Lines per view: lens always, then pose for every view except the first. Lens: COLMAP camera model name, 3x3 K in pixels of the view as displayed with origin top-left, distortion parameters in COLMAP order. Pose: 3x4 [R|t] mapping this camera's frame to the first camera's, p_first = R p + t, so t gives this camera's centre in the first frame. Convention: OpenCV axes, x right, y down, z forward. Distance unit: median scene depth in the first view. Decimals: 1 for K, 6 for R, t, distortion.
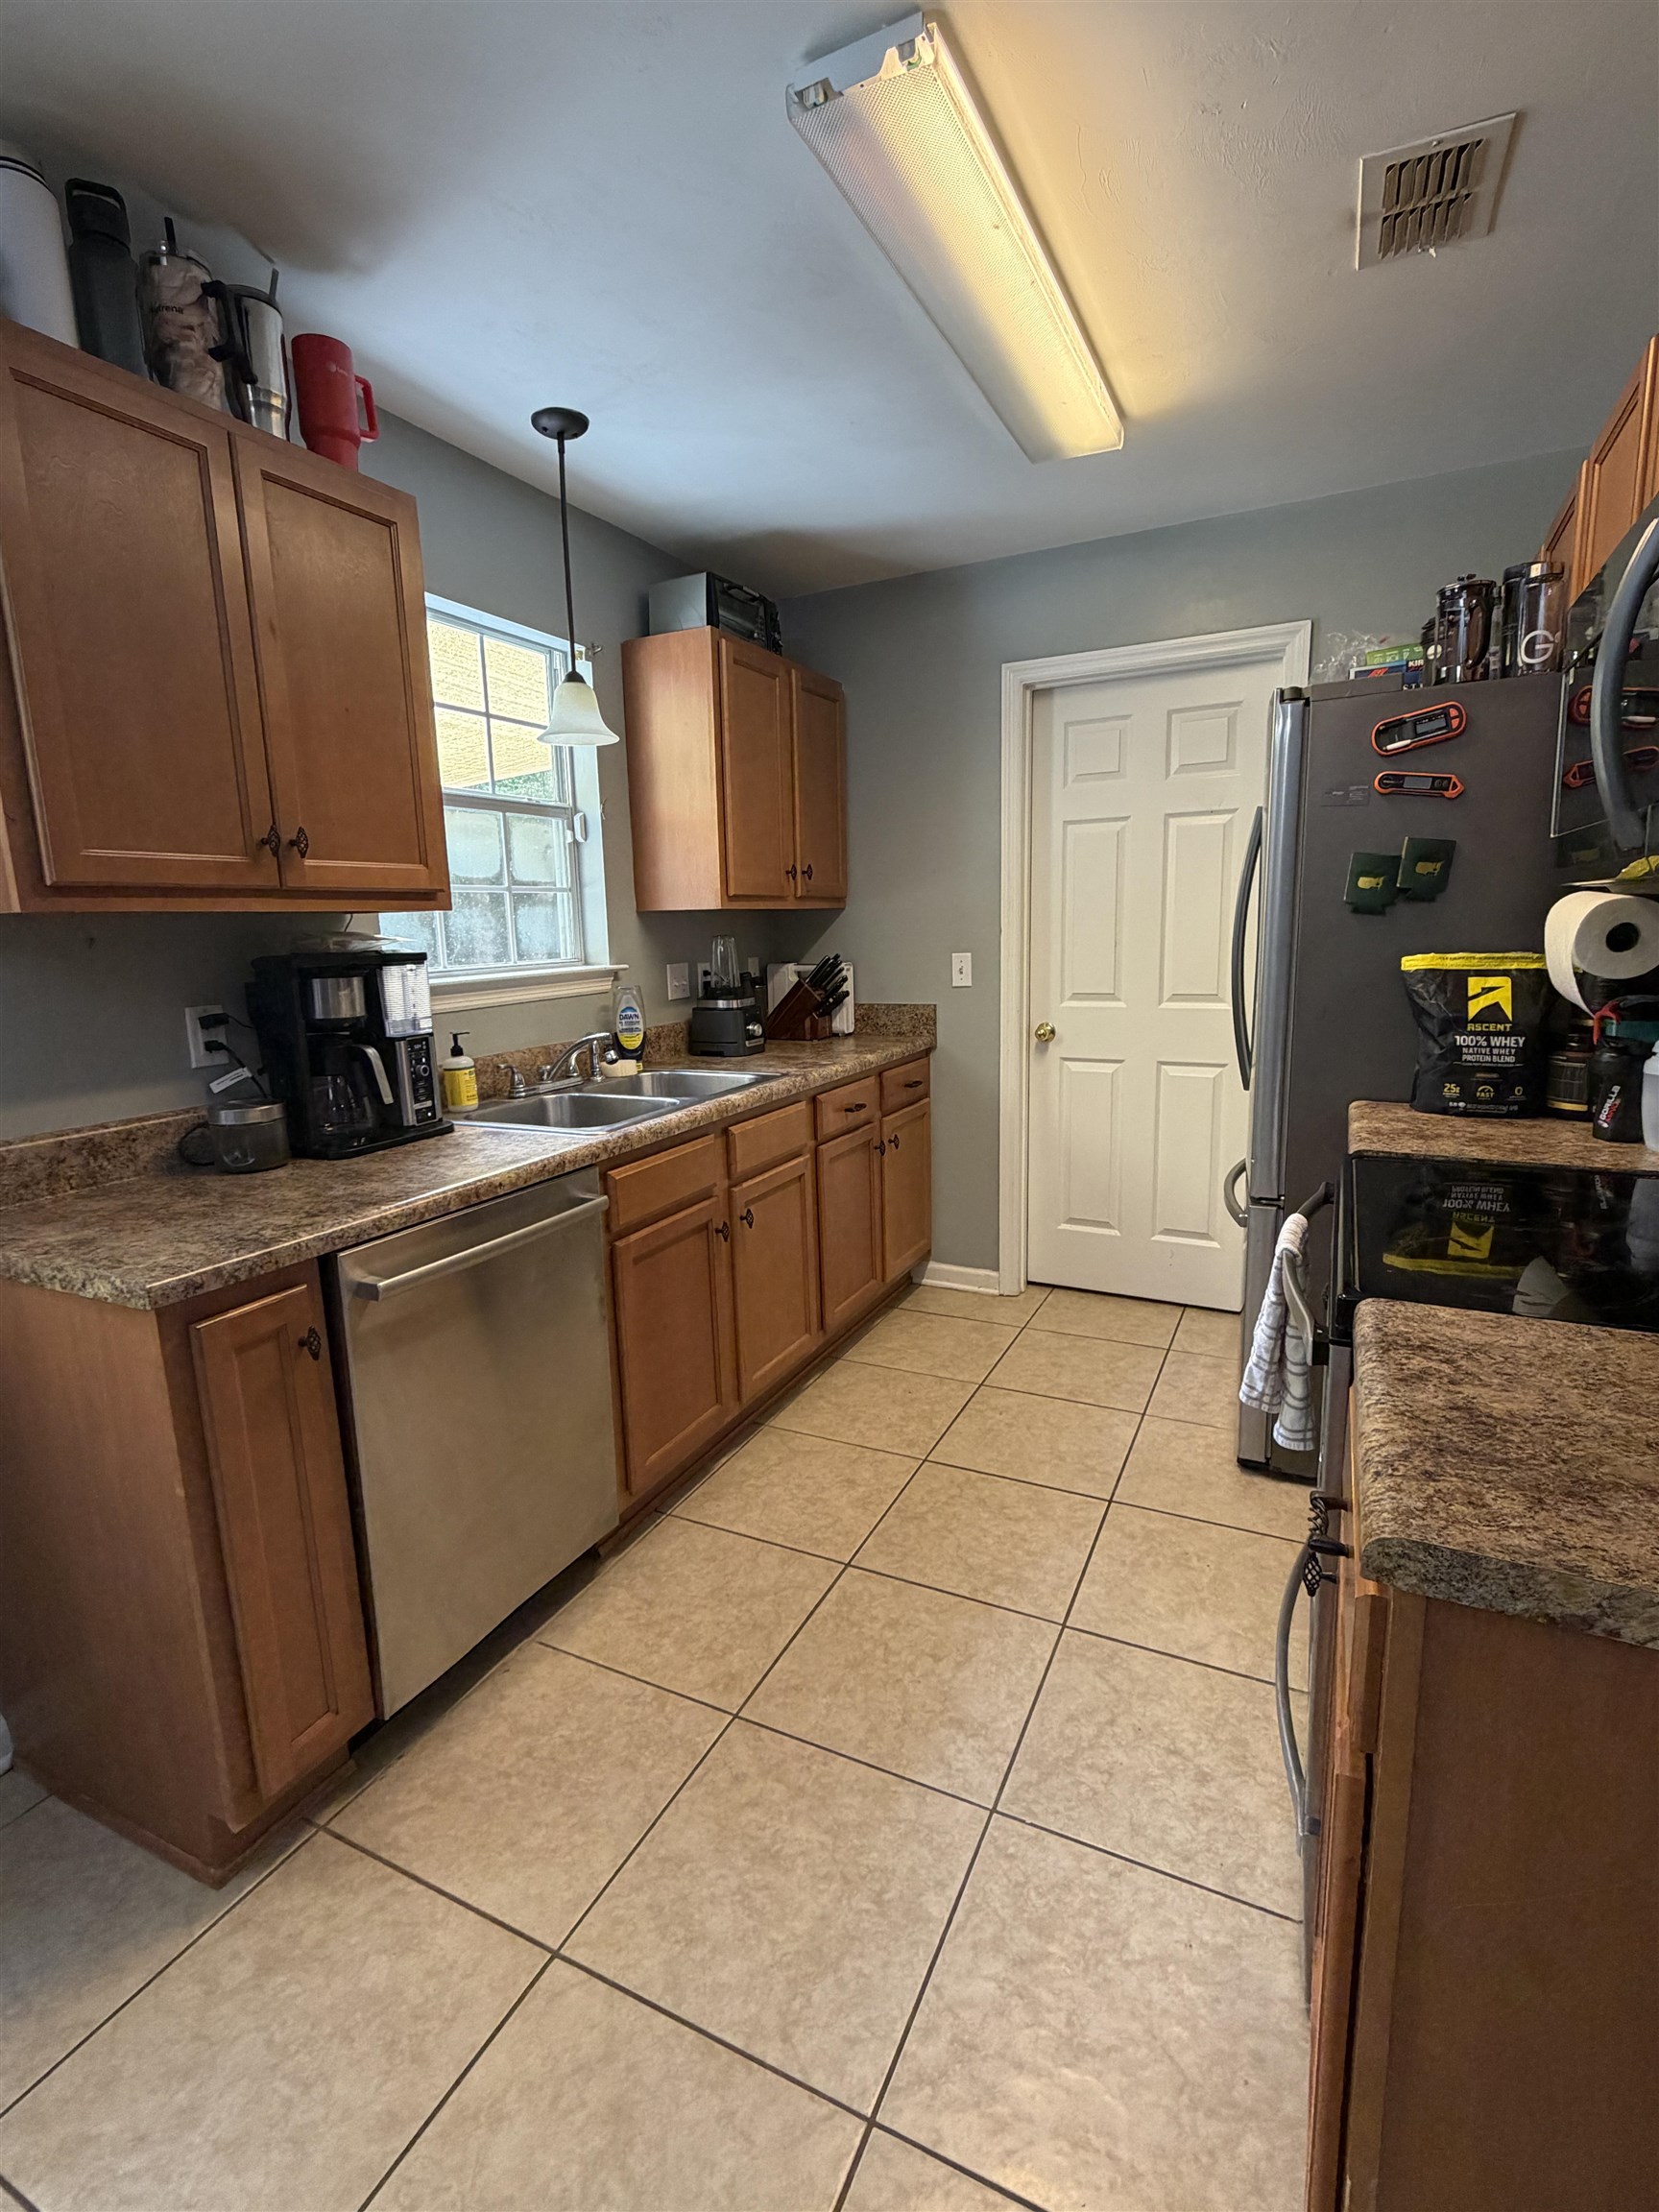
lens RADIAL K [[1024.2, 0, 830.4], [0, 1024.2, 1105.7], [0, 0, 1]] dist [-0.001848, 0.001245]
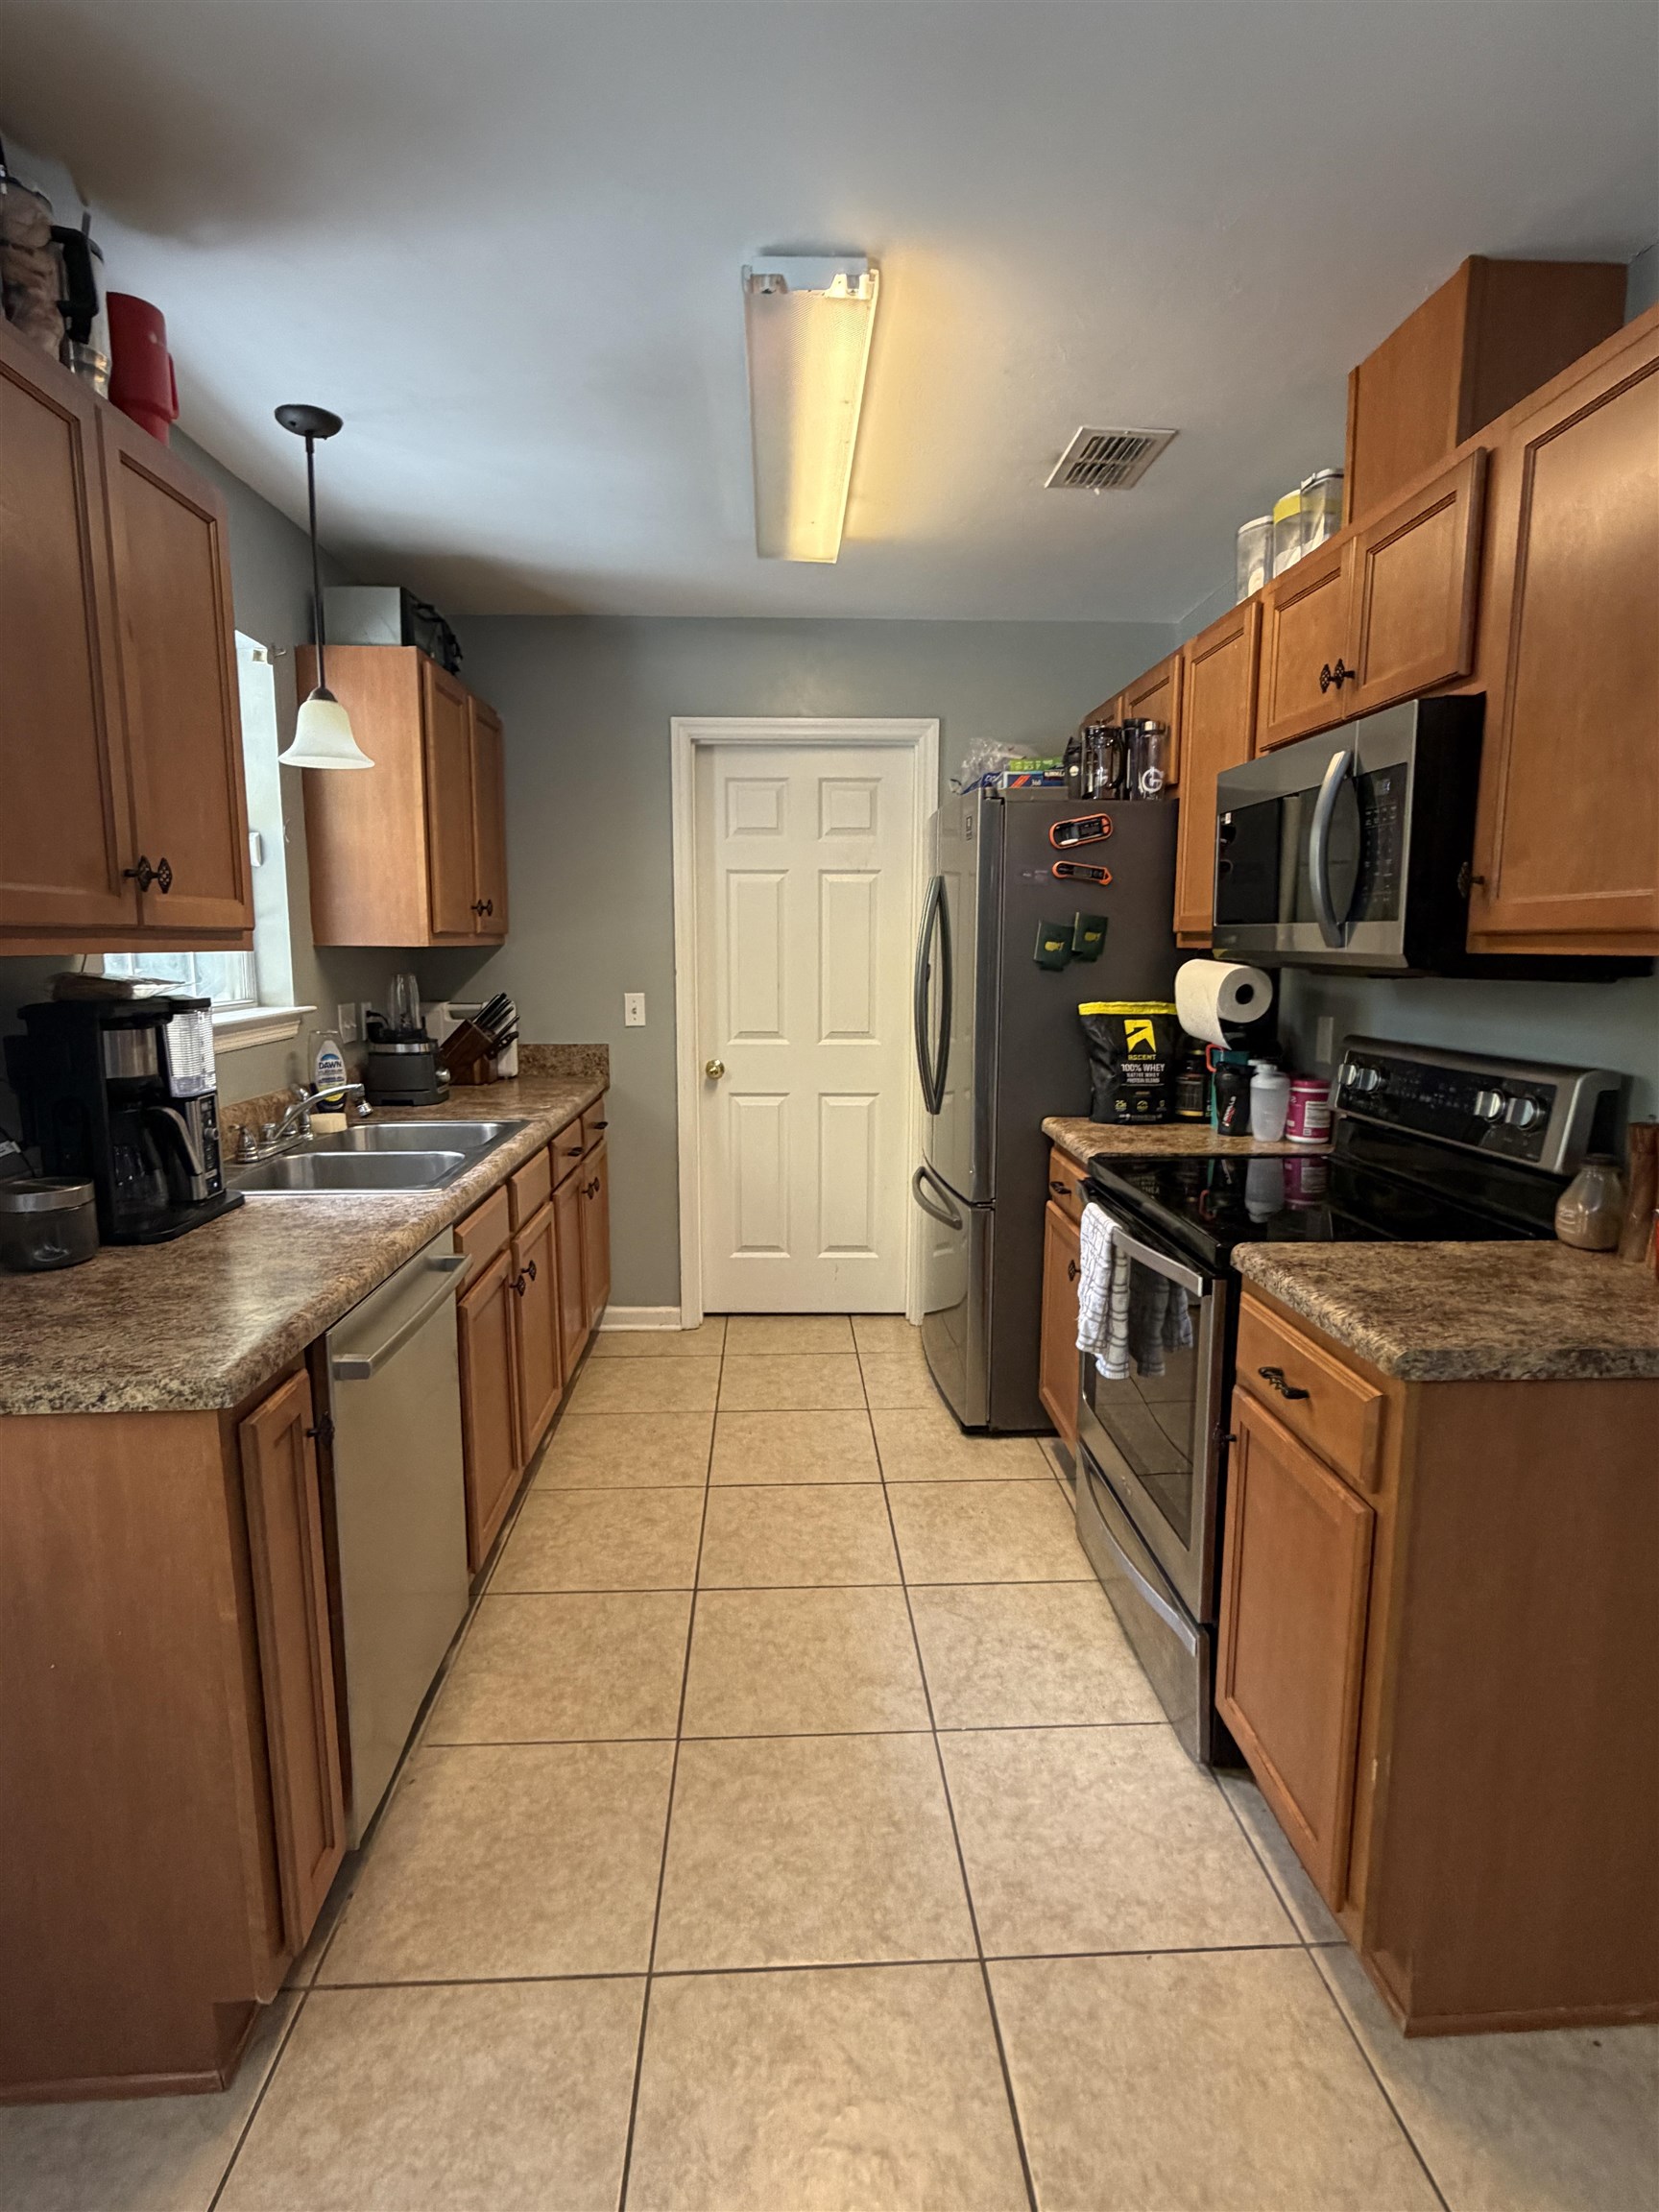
lens RADIAL K [[1110.0, 0, 830.4], [0, 1110.0, 1106.5], [0, 0, 1]] dist [-0.001642, 0.002075]
pose [[0.874525, -0.043587, 0.483018, -0.414199], [0.060837, 0.997945, -0.020094, -0.007588], [-0.481150, 0.046958, 0.875380, -0.073157]]
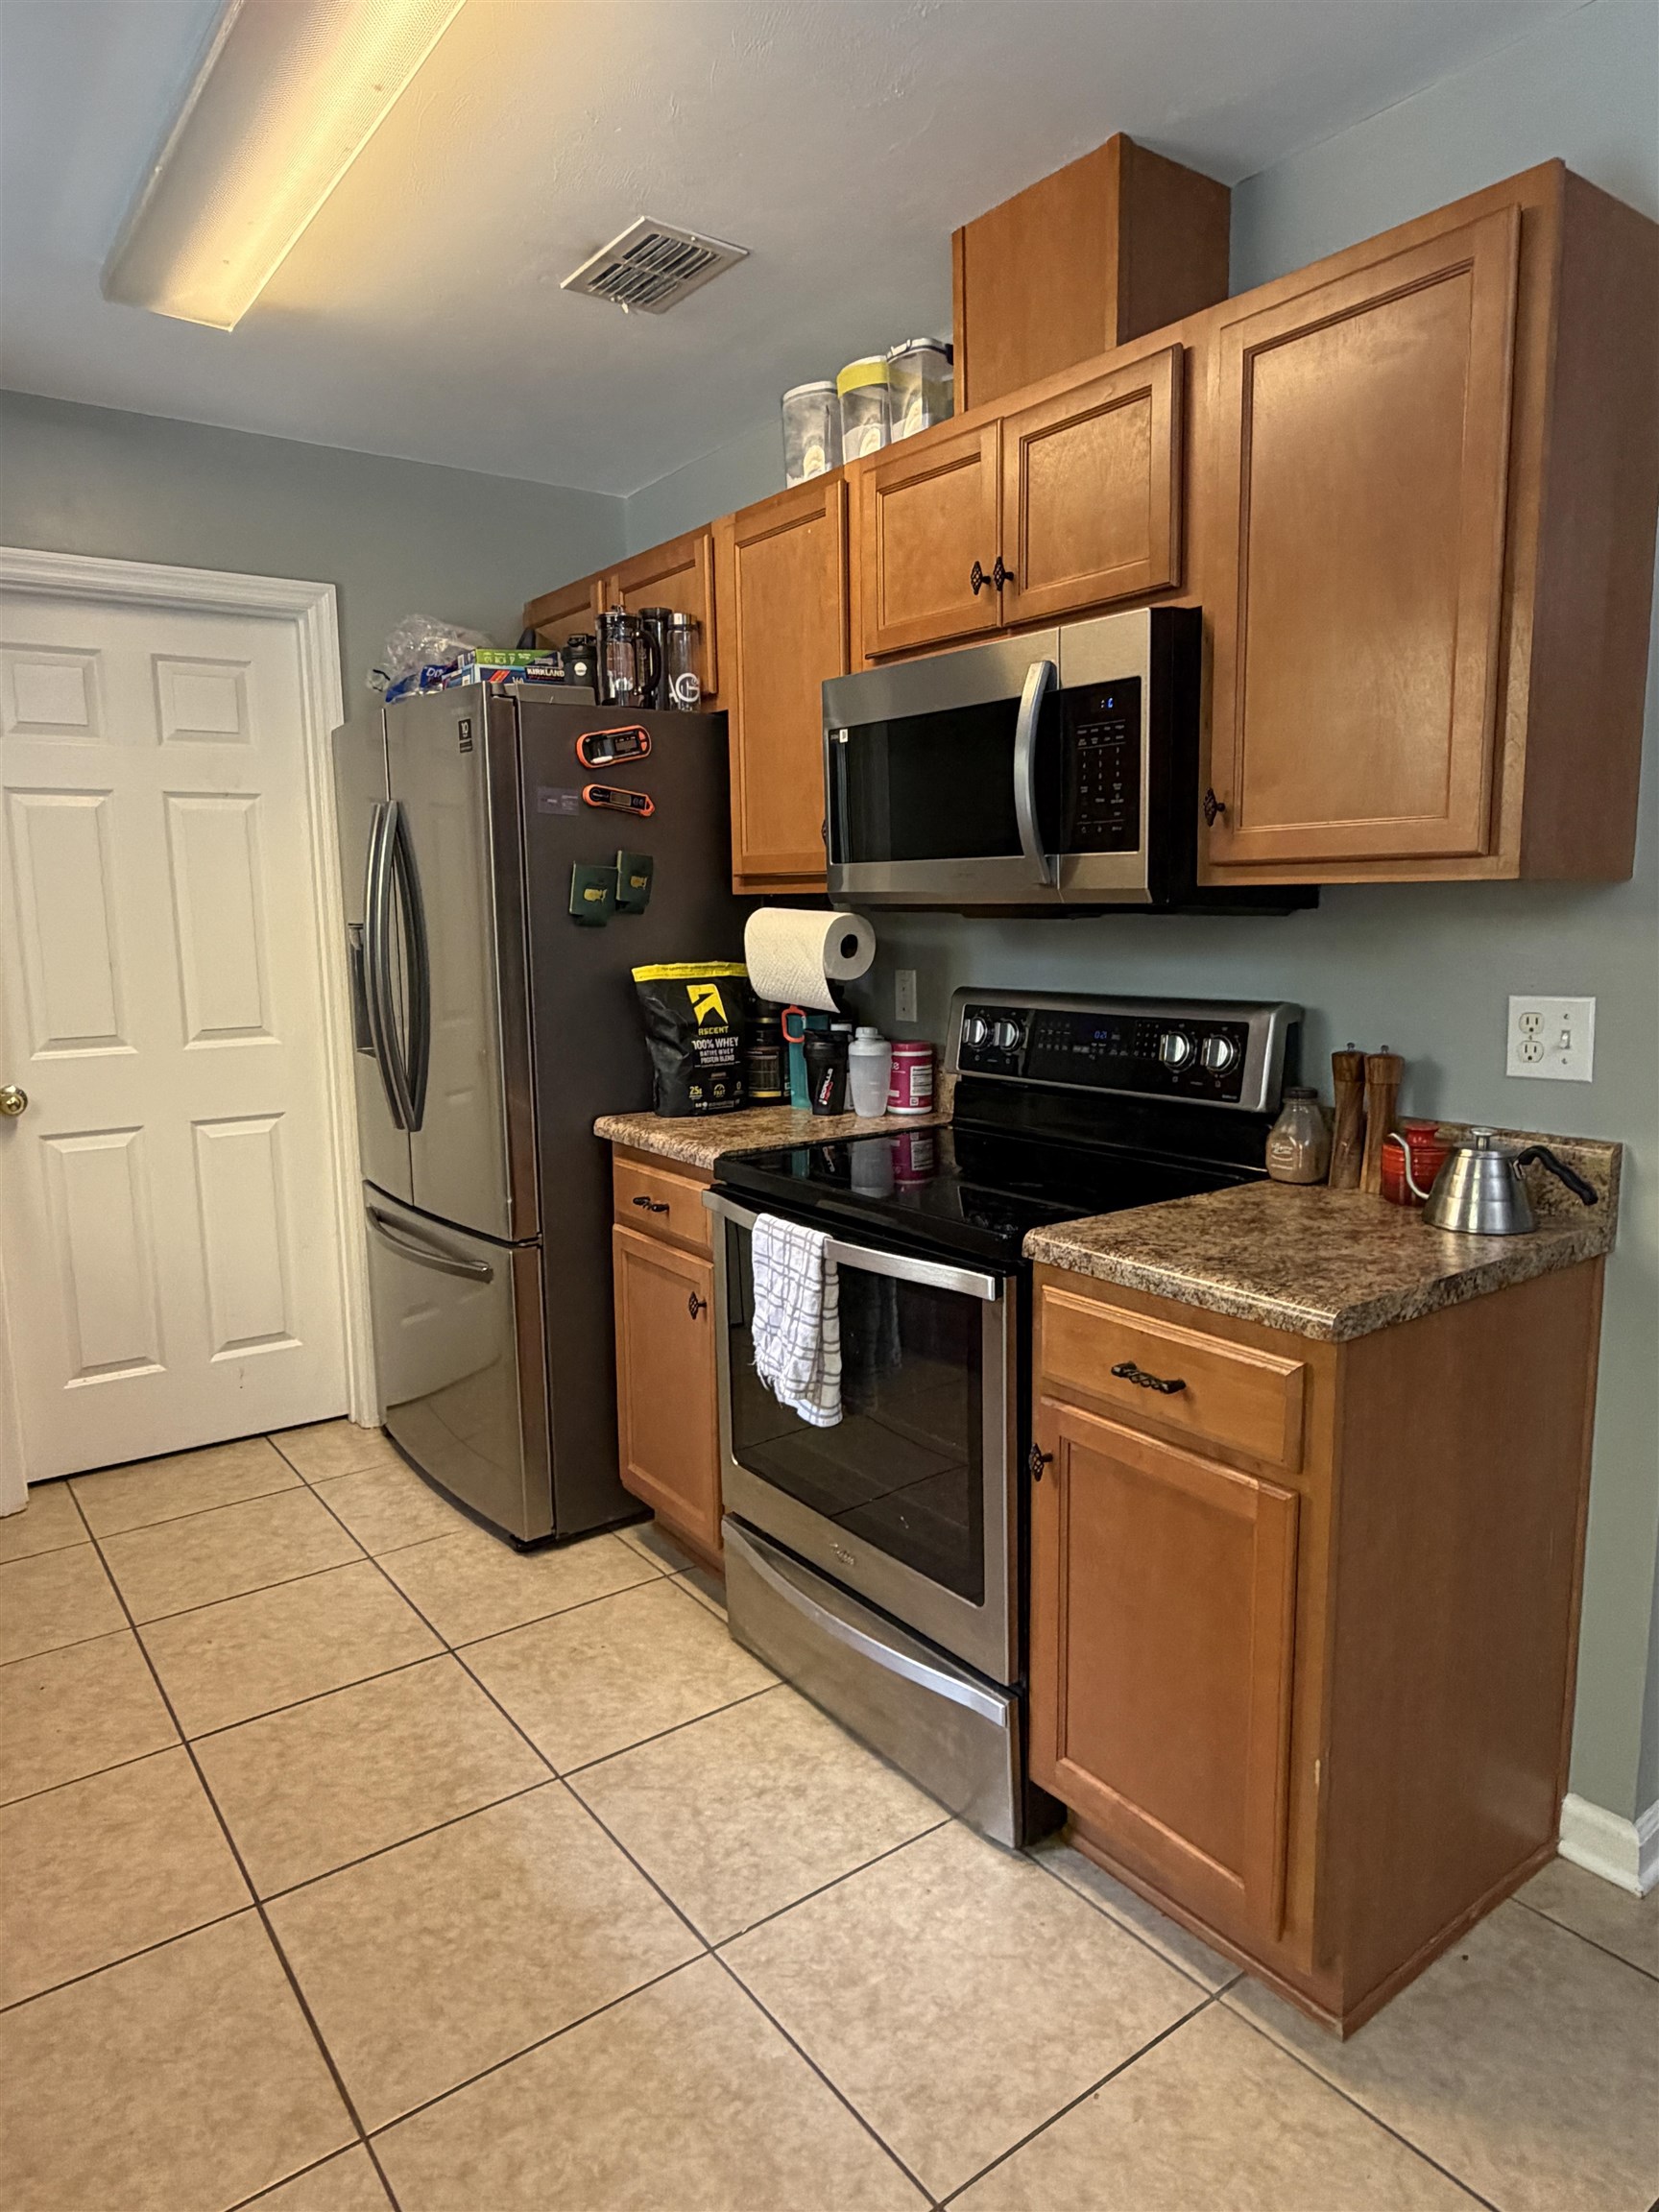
lens RADIAL K [[1363.9, 0, 832.2], [0, 1363.9, 1102.6], [0, 0, 1]] dist [-0.001886, 0.002062]
pose [[0.459981, -0.112823, 0.880732, -0.571460], [0.159373, 0.986277, 0.043107, -0.042930], [-0.873509, 0.120537, 0.471649, 0.215865]]
